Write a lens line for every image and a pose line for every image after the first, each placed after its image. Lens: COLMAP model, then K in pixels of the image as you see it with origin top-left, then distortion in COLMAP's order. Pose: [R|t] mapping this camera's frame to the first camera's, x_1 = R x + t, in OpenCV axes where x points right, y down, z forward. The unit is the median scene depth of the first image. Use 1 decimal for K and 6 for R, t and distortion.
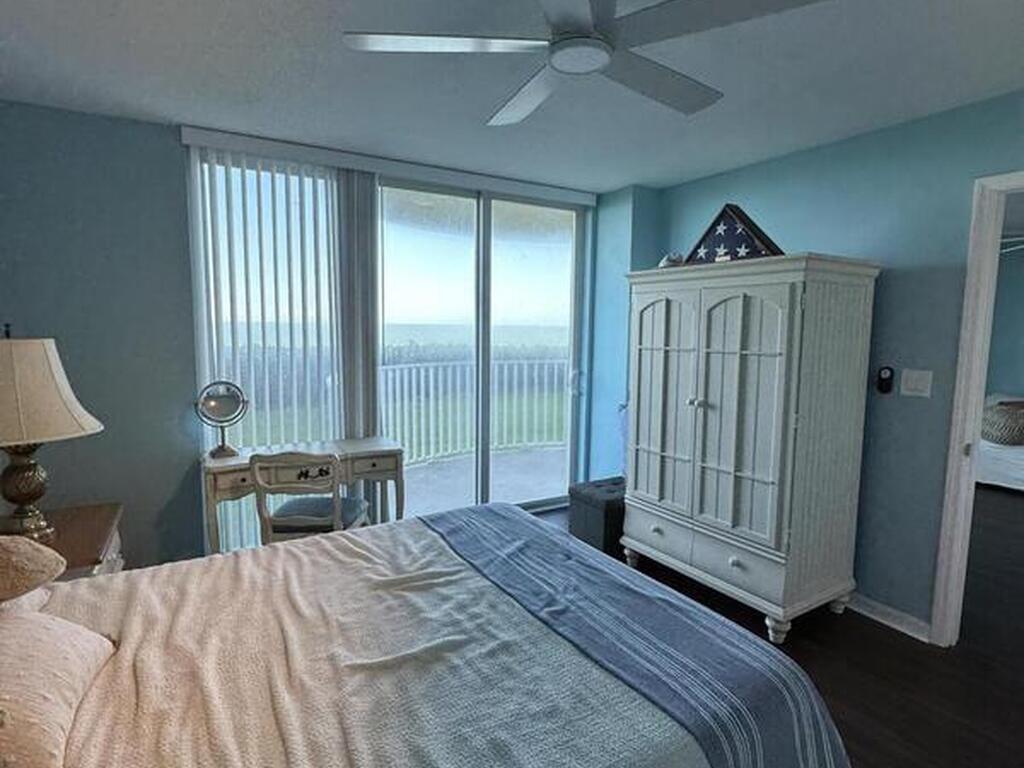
lens RADIAL K [[549.2, 0, 512.1], [0, 549.2, 386.5], [0, 0, 1]] dist [-0.003719, 0.001026]
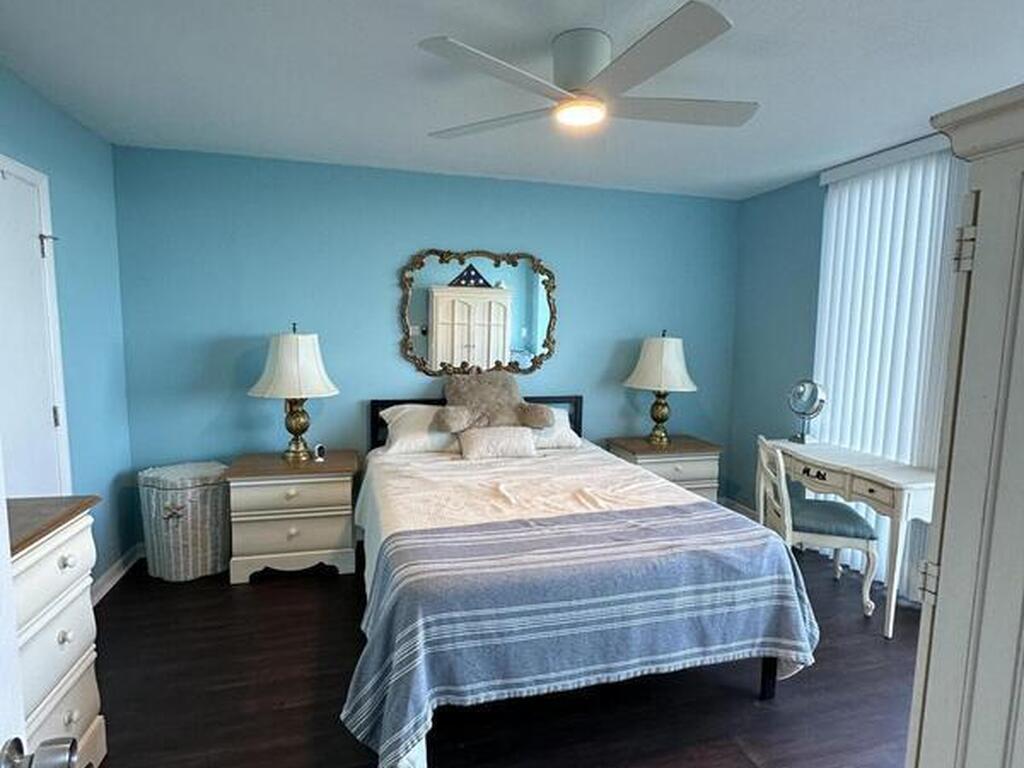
lens RADIAL K [[549.2, 0, 512.3], [0, 549.2, 383.2], [0, 0, 1]] dist [-0.003719, 0.001026]
pose [[-0.257681, 0.085561, -0.962434, 0.821490], [-0.126073, 0.984579, 0.121285, -0.069464], [0.957970, 0.152590, -0.242920, 0.713853]]
